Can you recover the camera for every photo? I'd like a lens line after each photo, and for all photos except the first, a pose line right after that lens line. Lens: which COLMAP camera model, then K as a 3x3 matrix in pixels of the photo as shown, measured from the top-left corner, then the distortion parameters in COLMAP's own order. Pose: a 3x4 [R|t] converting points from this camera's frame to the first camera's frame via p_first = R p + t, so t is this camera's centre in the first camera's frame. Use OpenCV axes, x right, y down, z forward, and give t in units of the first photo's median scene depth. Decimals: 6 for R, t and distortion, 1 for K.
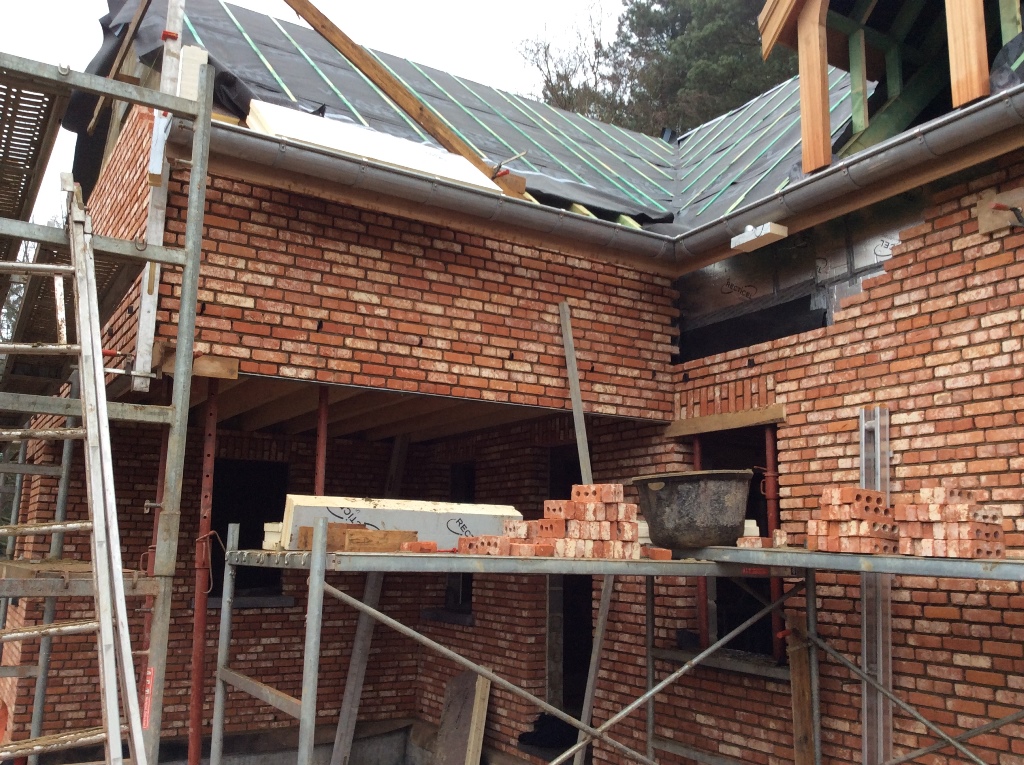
lens RADIAL K [[941.0, 0, 512.0], [0, 941.0, 383.0], [0, 0, 1]] dist [0.053829, 0.000000]
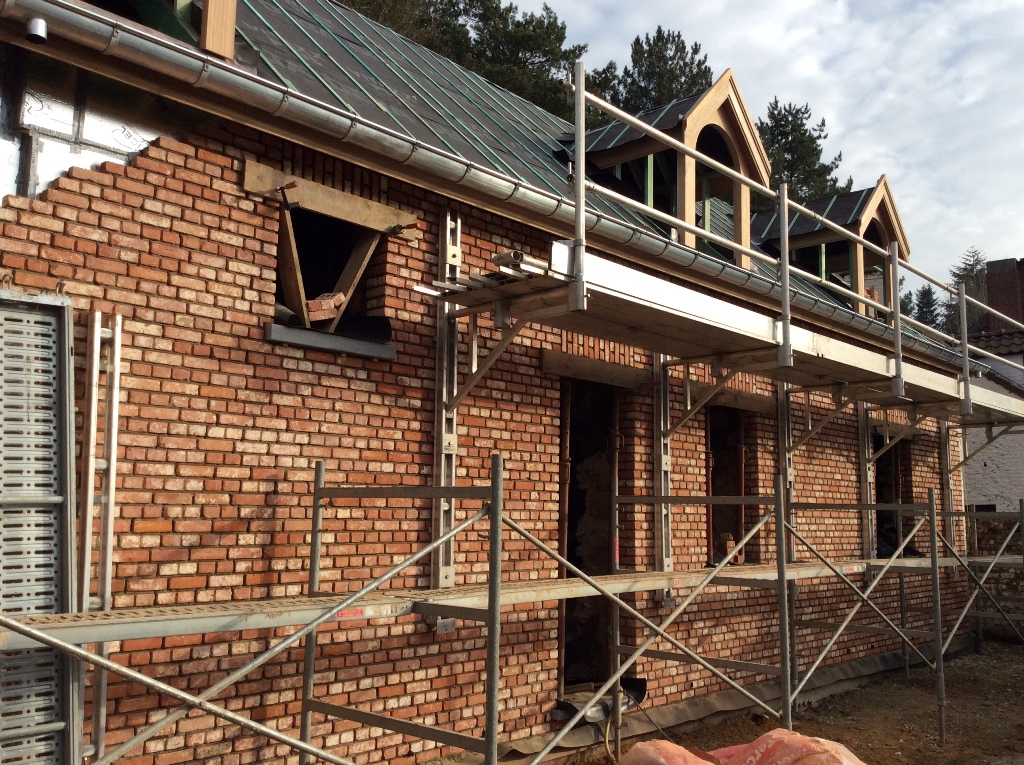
lens RADIAL K [[941.0, 0, 508.3], [0, 941.0, 385.5], [0, 0, 1]] dist [0.053829, 0.000000]
pose [[-0.276751, 0.117263, 0.953760, -0.622014], [-0.189088, 0.966476, -0.173694, 0.199079], [-0.942154, -0.228415, -0.245300, 0.921360]]
